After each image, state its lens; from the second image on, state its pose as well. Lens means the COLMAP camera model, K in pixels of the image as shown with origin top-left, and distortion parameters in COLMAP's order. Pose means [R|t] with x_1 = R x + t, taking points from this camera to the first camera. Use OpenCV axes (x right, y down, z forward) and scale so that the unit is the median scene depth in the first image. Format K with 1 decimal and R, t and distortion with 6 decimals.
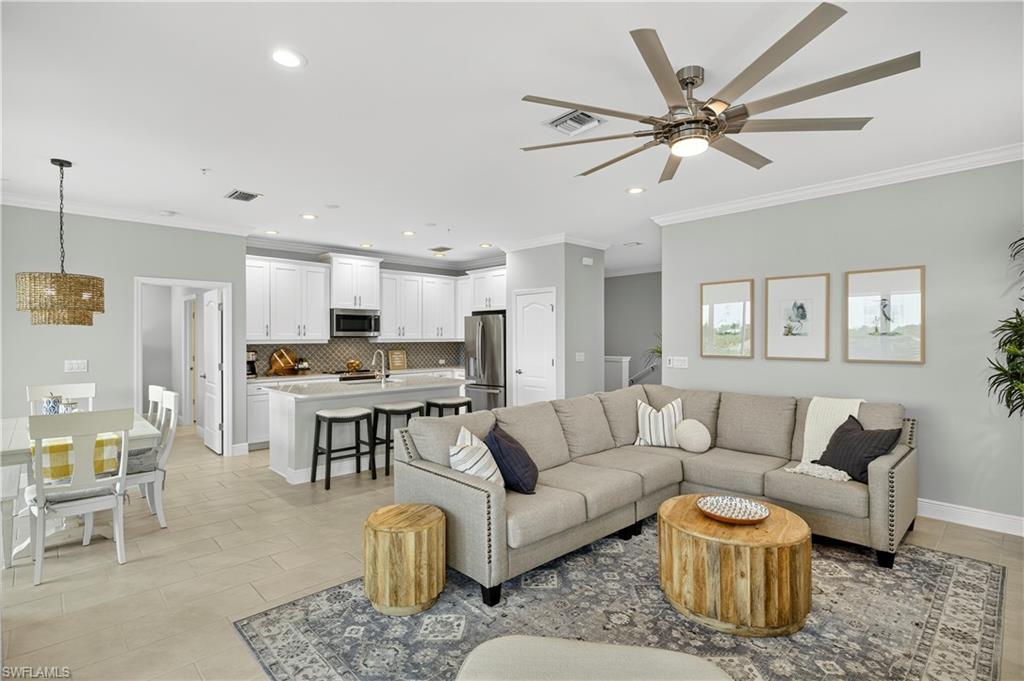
lens RADIAL K [[488.4, 0, 510.3], [0, 488.4, 339.8], [0, 0, 1]] dist [-0.003021, -0.000229]
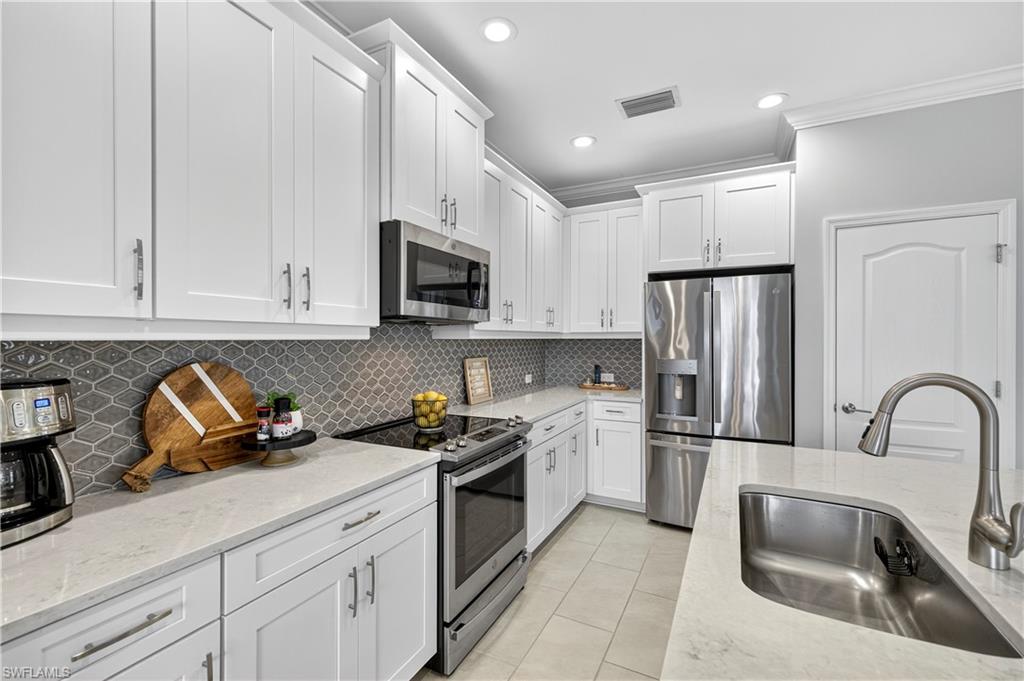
lens RADIAL K [[444.7, 0, 507.0], [0, 444.7, 338.3], [0, 0, 1]] dist [0.009351, -0.000704]
pose [[0.949216, 0.004713, 0.314589, -0.381353], [-0.003650, 0.999985, -0.003968, 0.006922], [-0.314603, 0.002618, 0.949220, 0.722934]]
